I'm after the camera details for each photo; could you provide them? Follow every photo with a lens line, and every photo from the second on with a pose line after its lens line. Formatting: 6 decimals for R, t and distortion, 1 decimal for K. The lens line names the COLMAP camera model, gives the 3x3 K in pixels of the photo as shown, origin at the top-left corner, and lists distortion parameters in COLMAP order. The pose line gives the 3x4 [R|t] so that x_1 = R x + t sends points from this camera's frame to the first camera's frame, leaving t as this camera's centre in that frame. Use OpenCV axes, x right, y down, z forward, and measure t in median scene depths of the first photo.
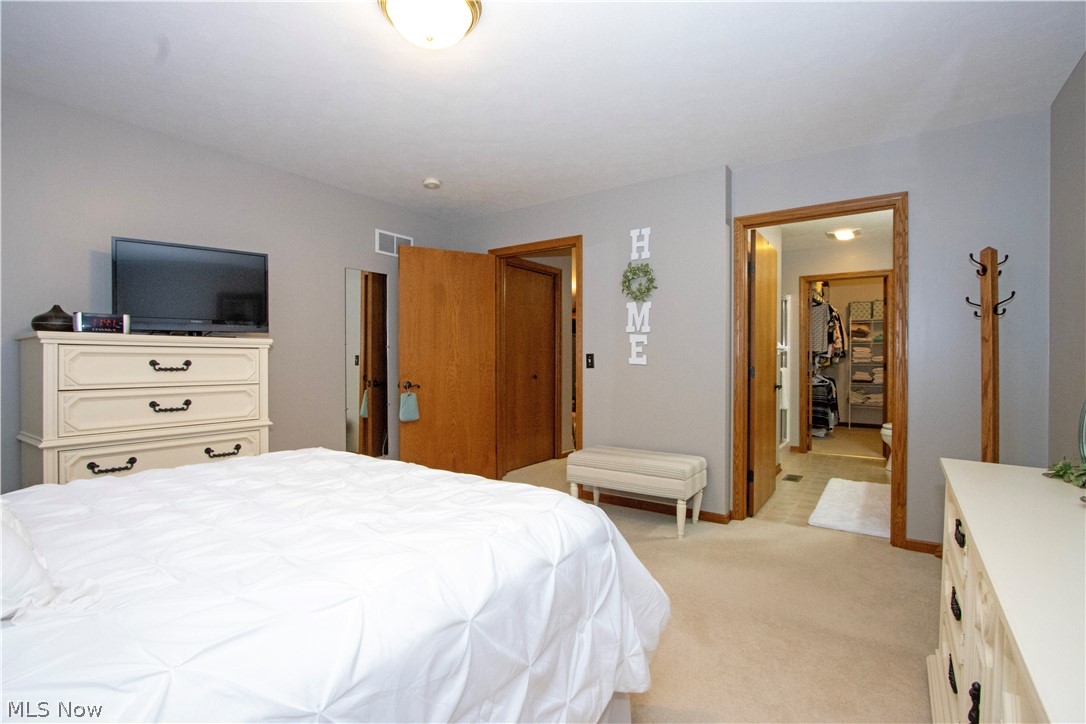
lens RADIAL K [[506.6, 0, 540.8], [0, 506.6, 359.5], [0, 0, 1]] dist [-0.018570, -0.000304]
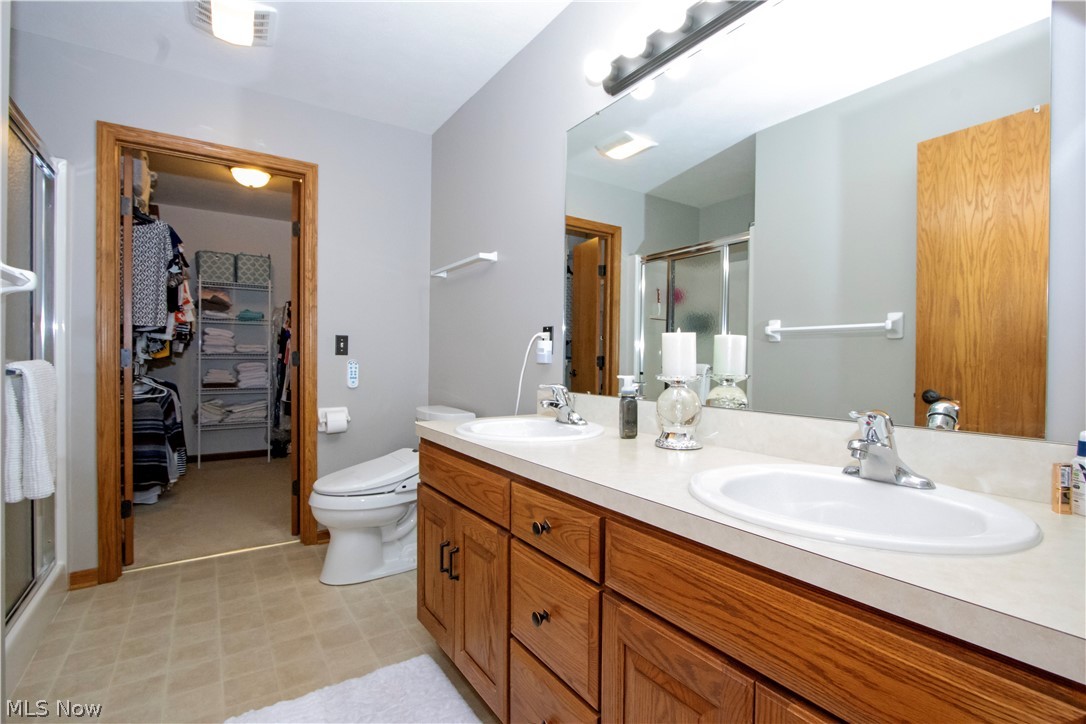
lens RADIAL K [[506.6, 0, 540.8], [0, 506.6, 359.5], [0, 0, 1]] dist [-0.018570, -0.000304]
pose [[0.364665, -0.004939, 0.931126, 0.249819], [-0.000315, 0.999985, 0.005428, 0.011116], [-0.931139, -0.002273, 0.364659, 0.481883]]
